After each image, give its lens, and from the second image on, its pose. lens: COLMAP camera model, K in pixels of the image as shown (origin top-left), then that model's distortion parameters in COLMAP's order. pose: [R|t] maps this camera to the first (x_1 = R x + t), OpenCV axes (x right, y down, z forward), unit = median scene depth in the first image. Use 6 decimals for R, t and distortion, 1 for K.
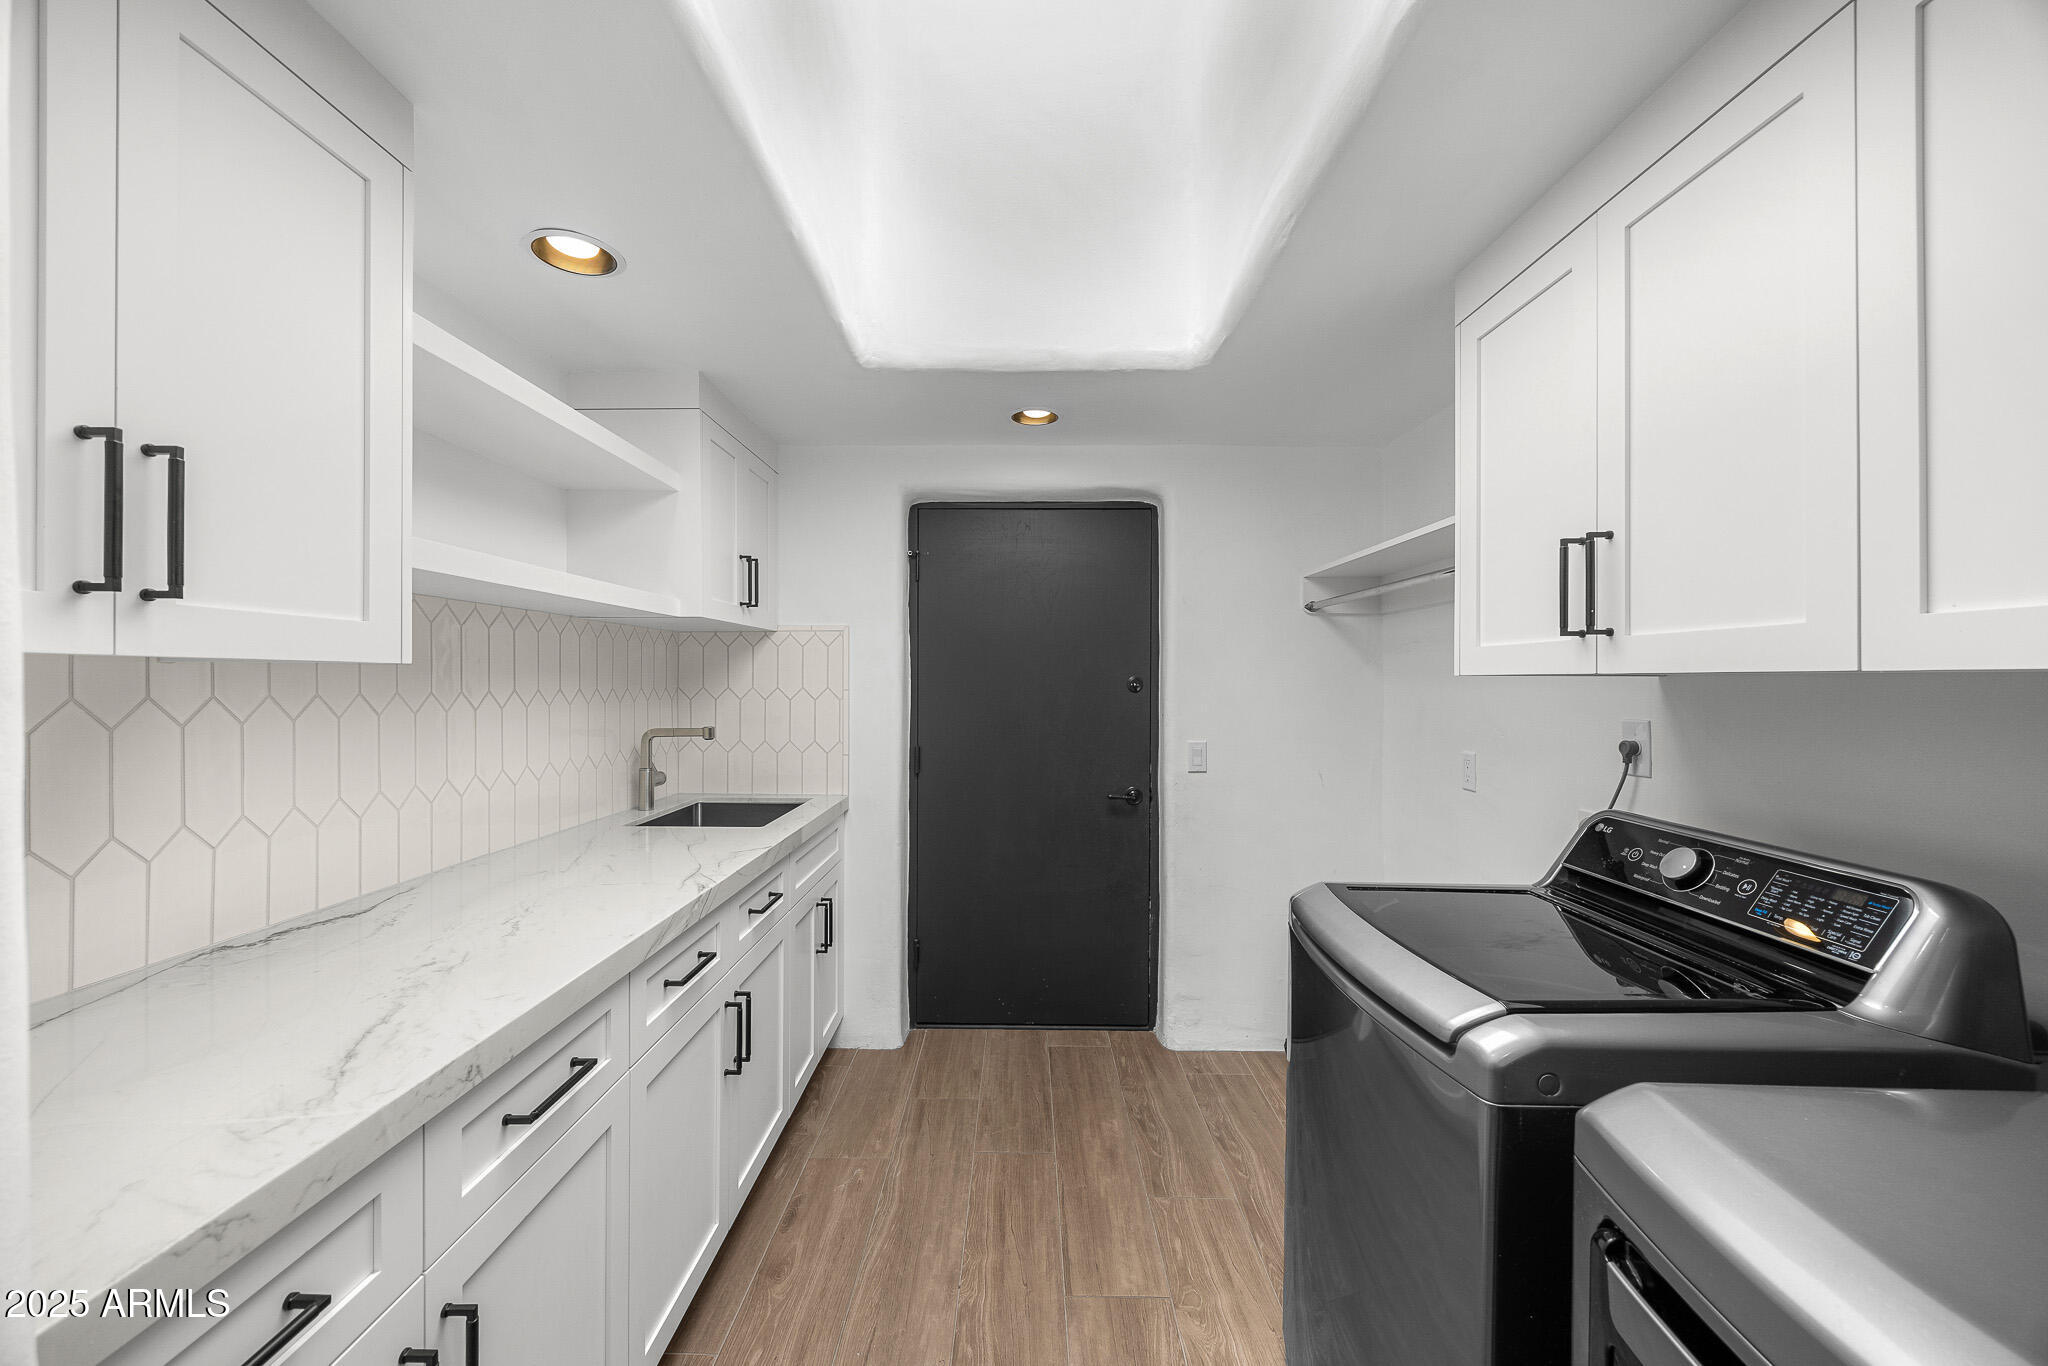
lens RADIAL K [[819.5, 0, 1024.0], [0, 819.5, 683.0], [0, 0, 1]] dist [0.000004, -0.000002]
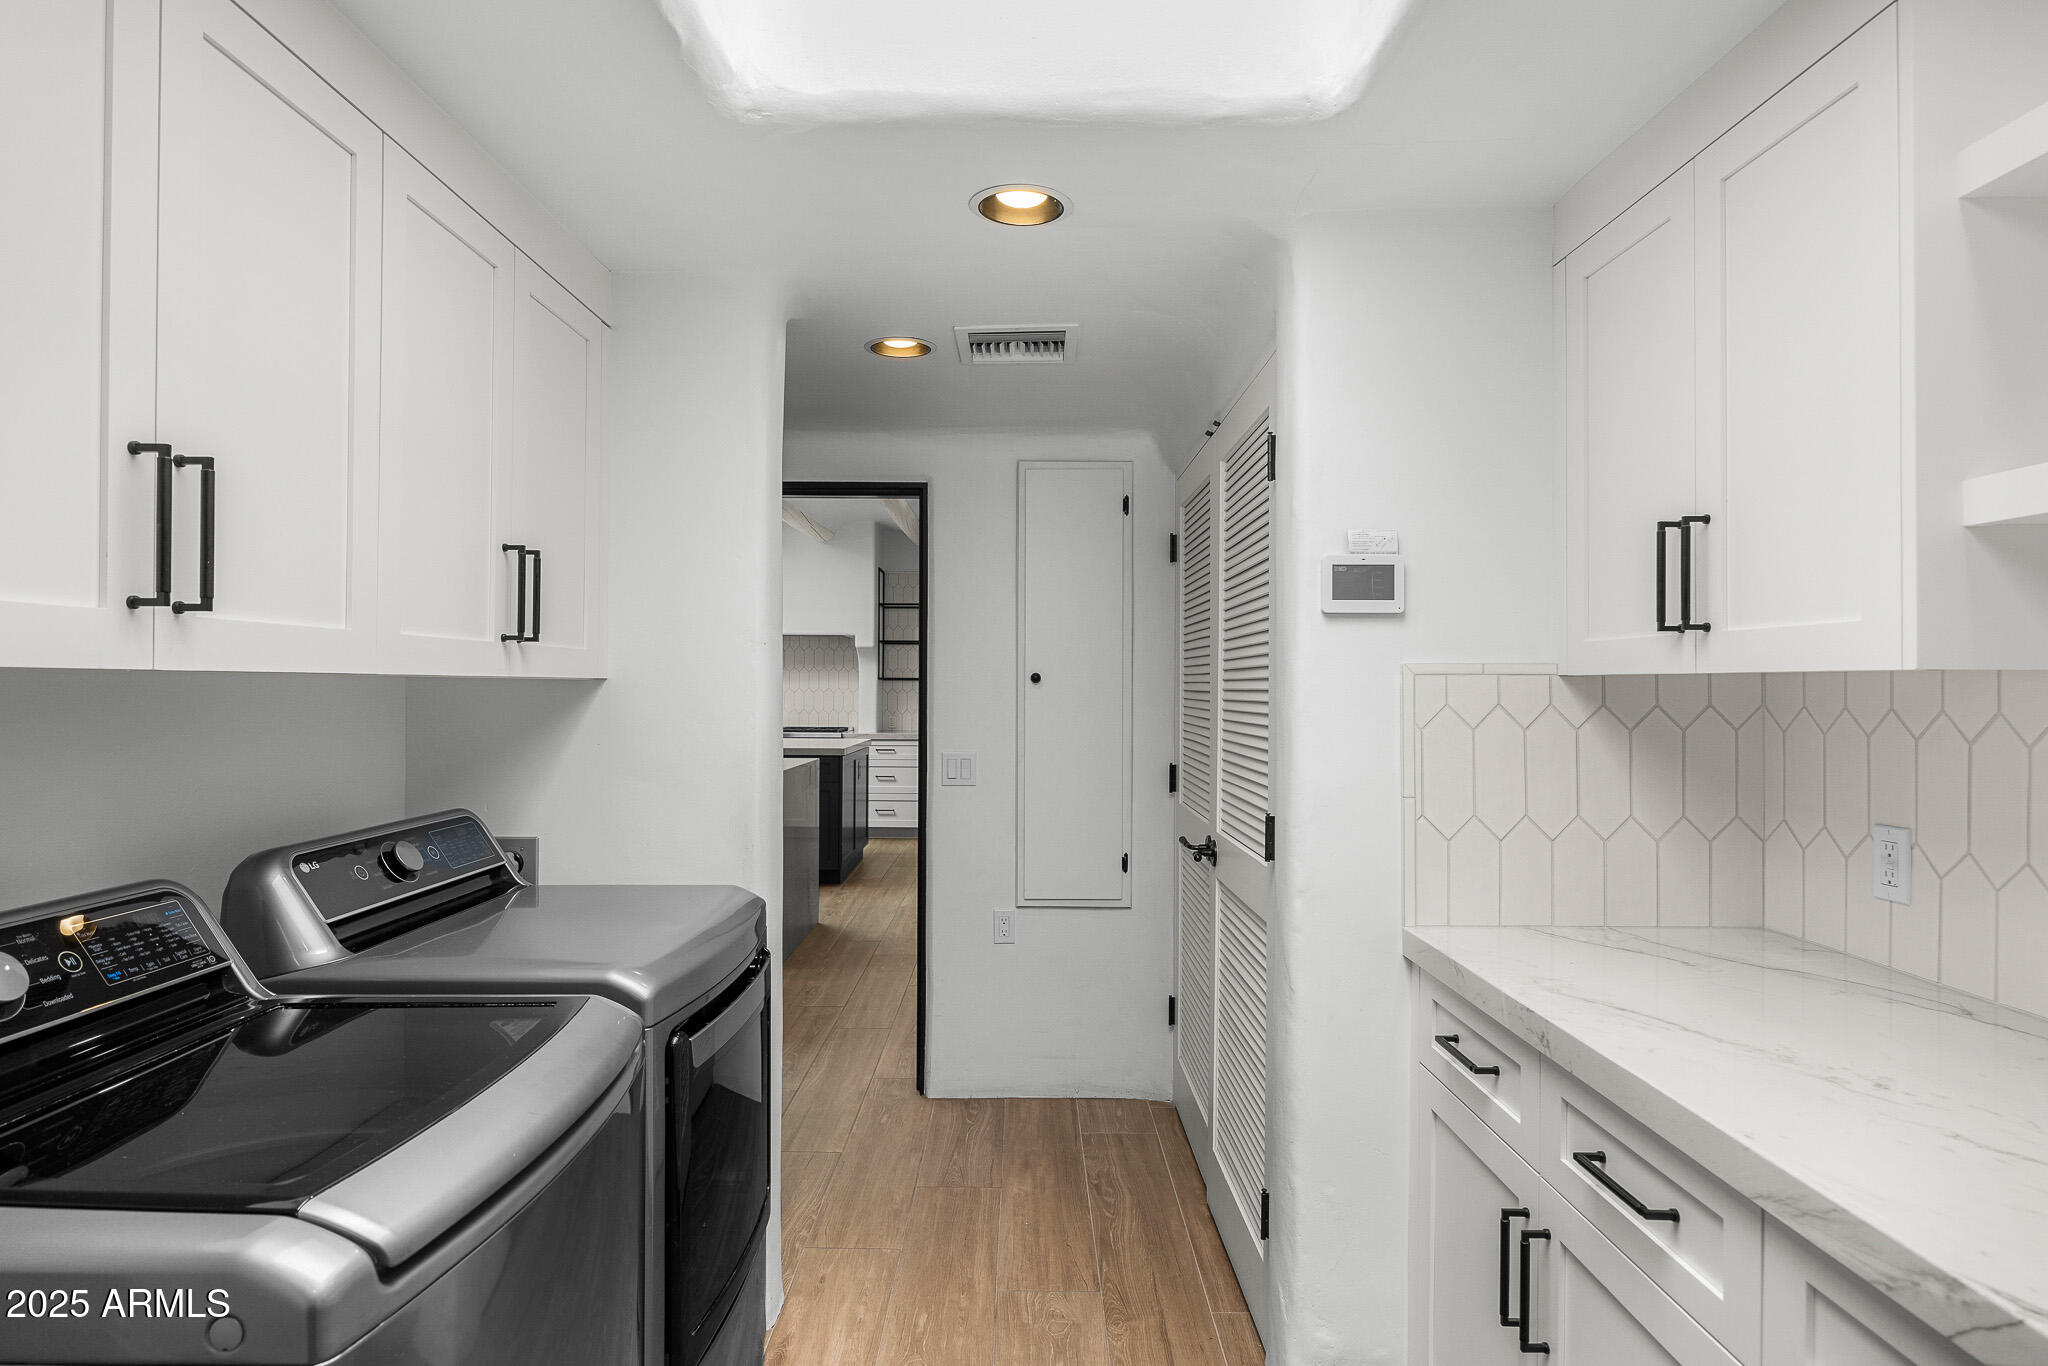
lens RADIAL K [[1180.2, 0, 1024.0], [0, 1180.2, 683.0], [0, 0, 1]] dist [0.000015, -0.000004]
pose [[-0.999941, -0.009770, -0.004826, 0.046521], [-0.009777, 0.999951, 0.001434, -0.009013], [0.004812, 0.001481, -0.999987, 2.257839]]
